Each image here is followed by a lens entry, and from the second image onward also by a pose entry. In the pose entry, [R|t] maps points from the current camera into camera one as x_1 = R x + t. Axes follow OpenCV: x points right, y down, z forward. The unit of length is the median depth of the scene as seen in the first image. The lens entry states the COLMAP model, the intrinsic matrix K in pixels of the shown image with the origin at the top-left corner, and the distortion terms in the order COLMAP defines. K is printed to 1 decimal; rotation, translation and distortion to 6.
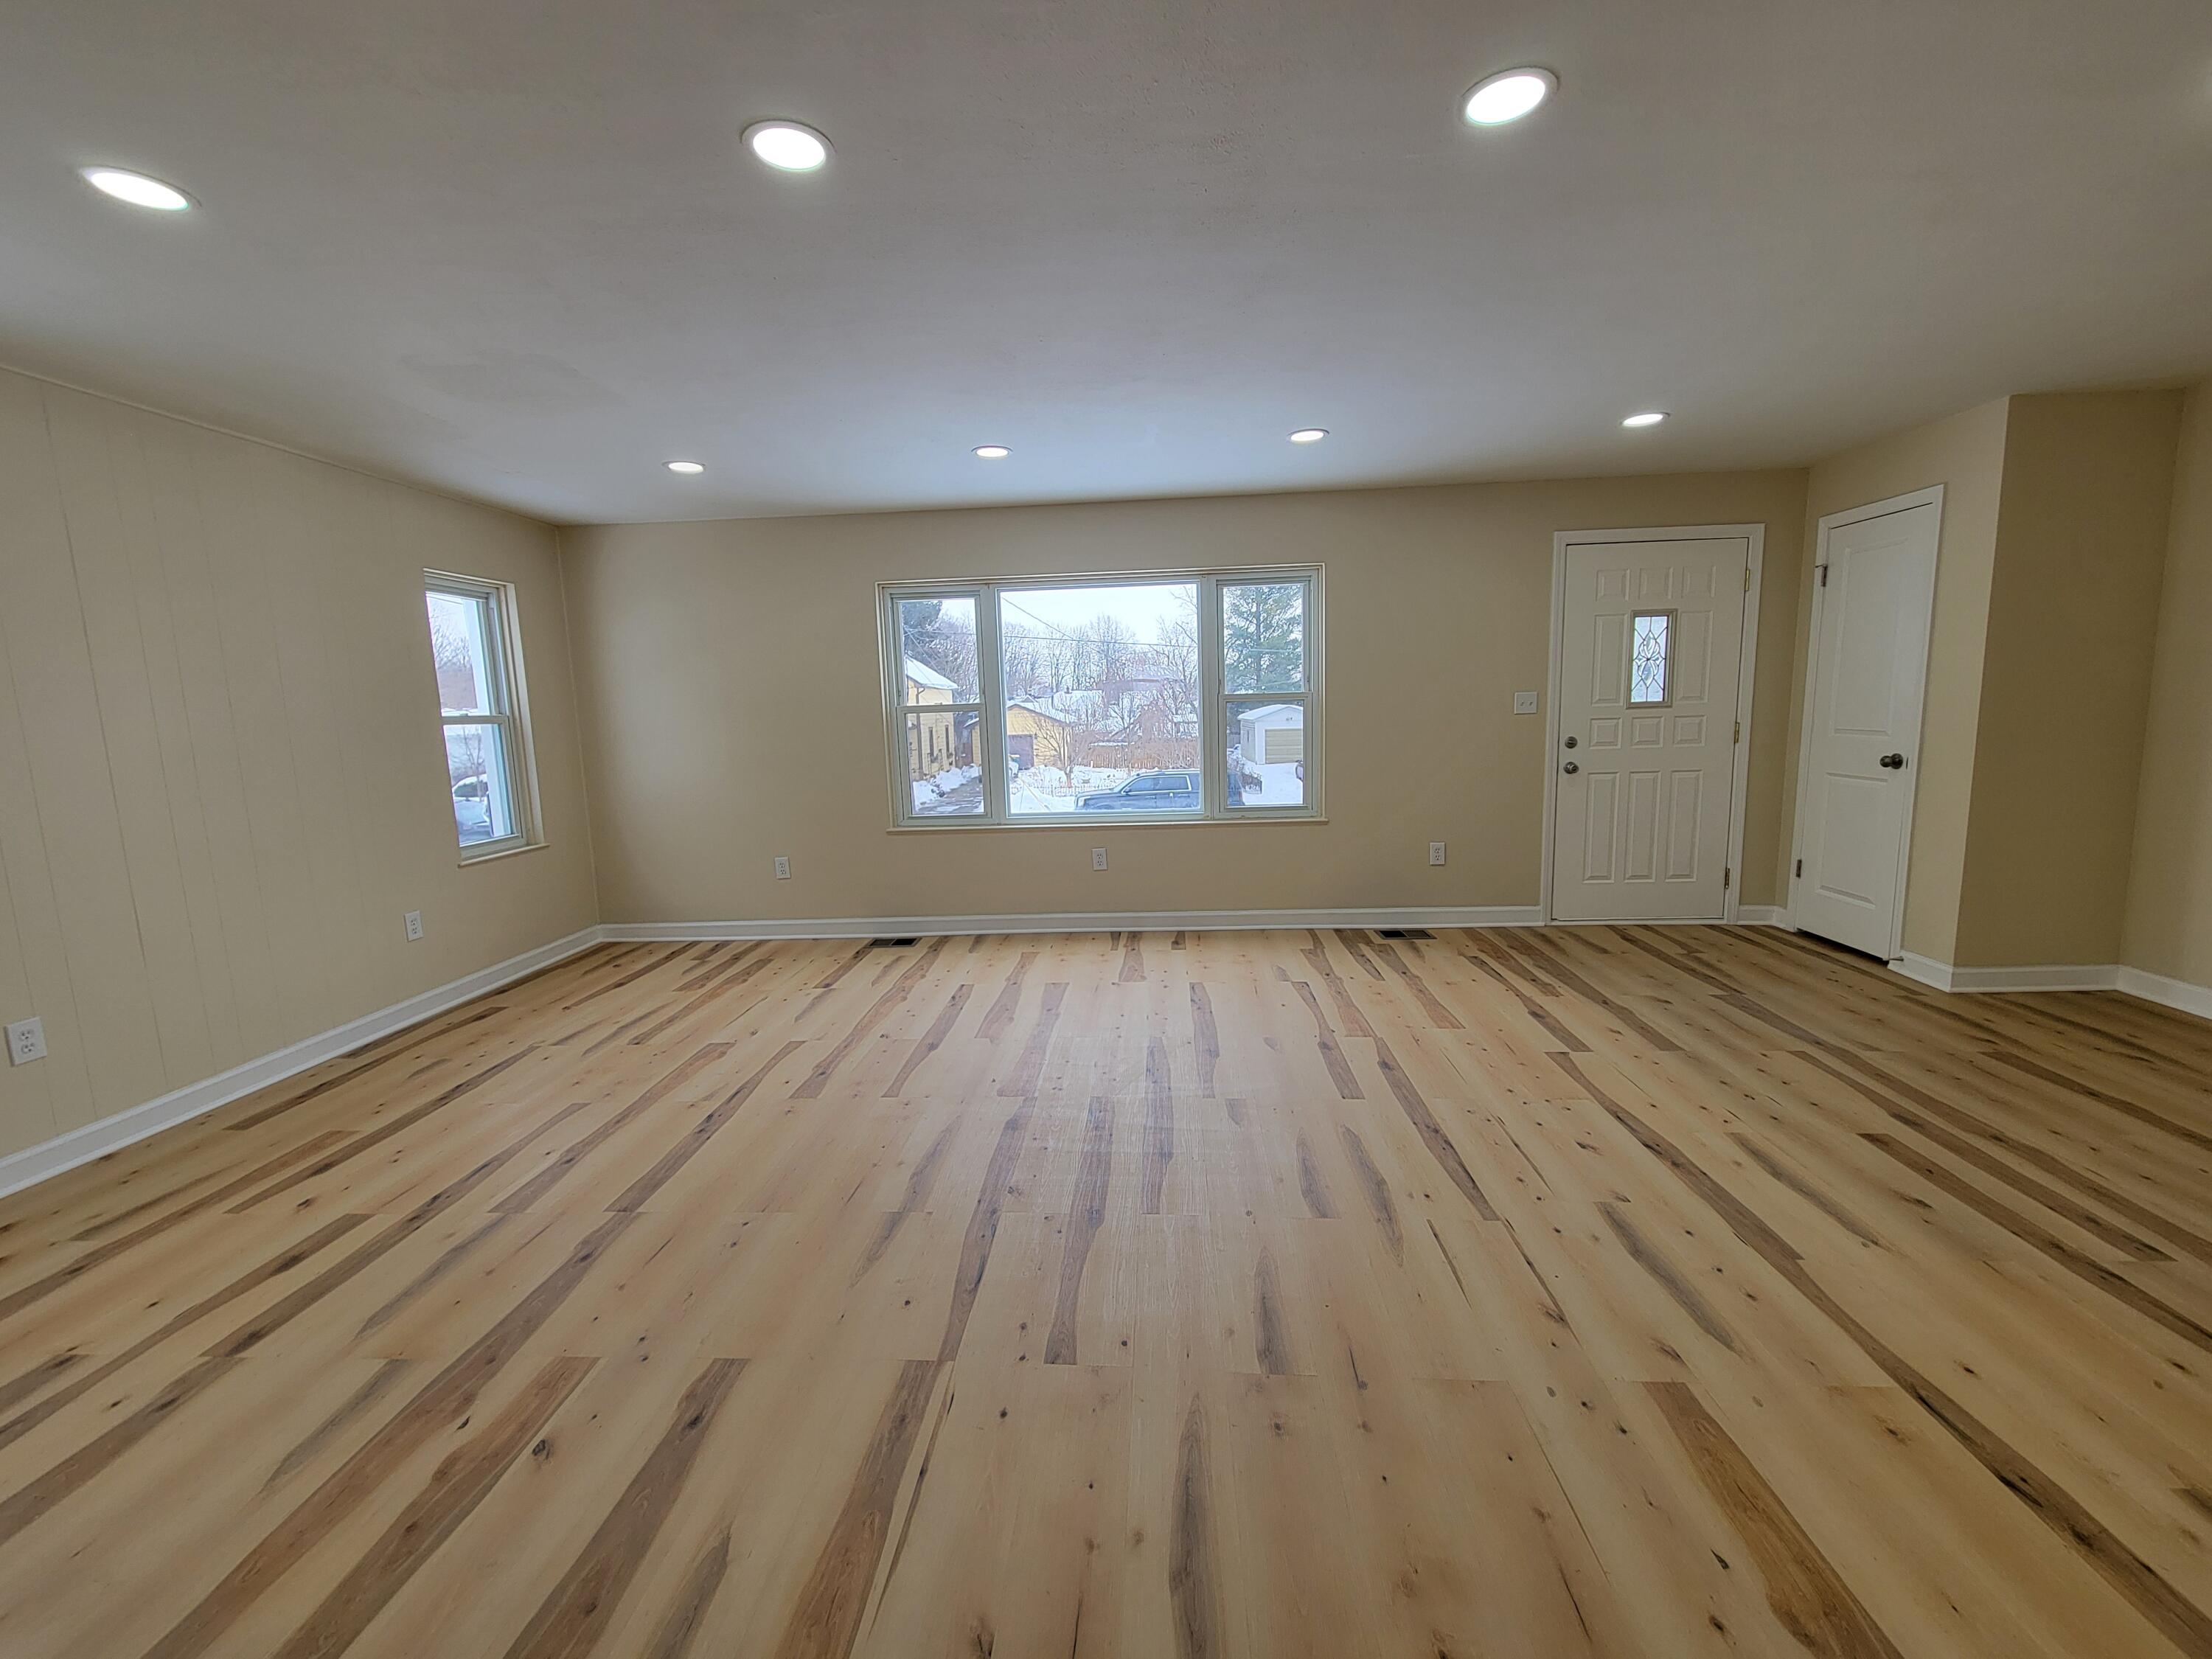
lens RADIAL K [[897.5, 0, 1110.6], [0, 897.5, 819.0], [0, 0, 1]] dist [-0.000836, 0.000053]
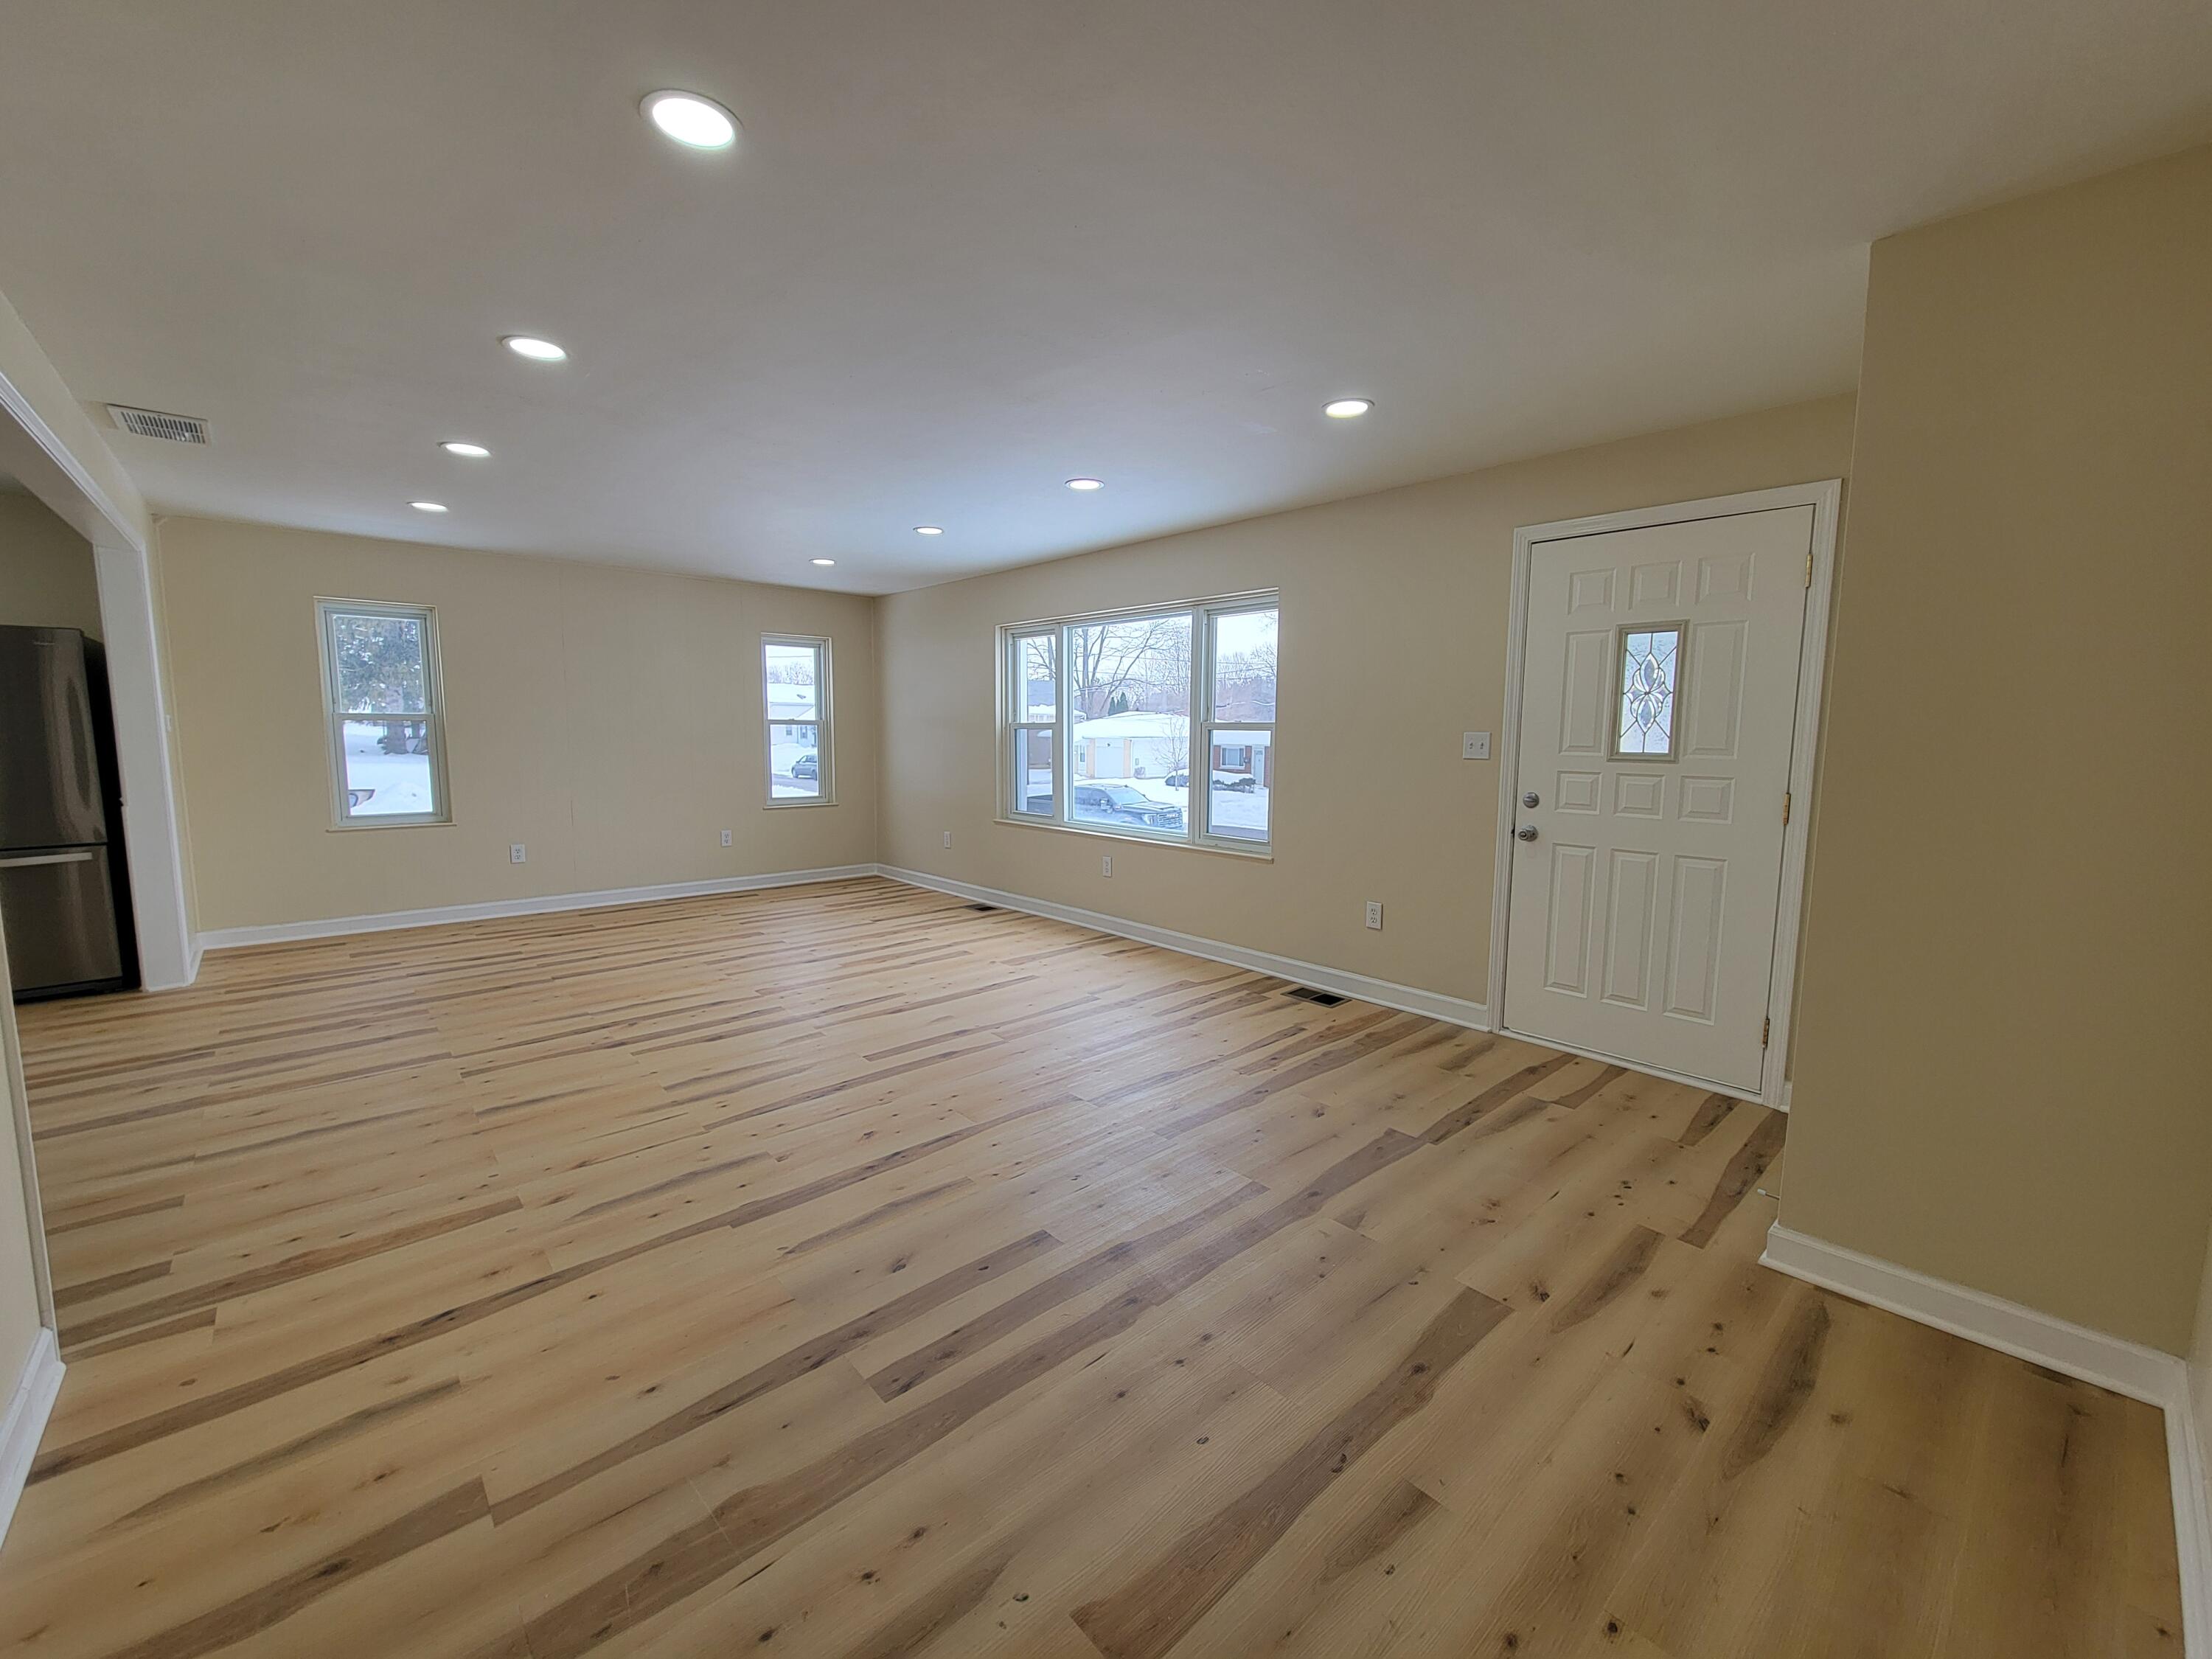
lens RADIAL K [[897.5, 0, 1100.6], [0, 897.5, 819.8], [0, 0, 1]] dist [-0.000836, 0.000053]
pose [[0.716008, 0.108885, -0.689549, 0.825761], [-0.121823, 0.992093, 0.030161, -0.050361], [0.687381, 0.062407, 0.723611, 0.210947]]
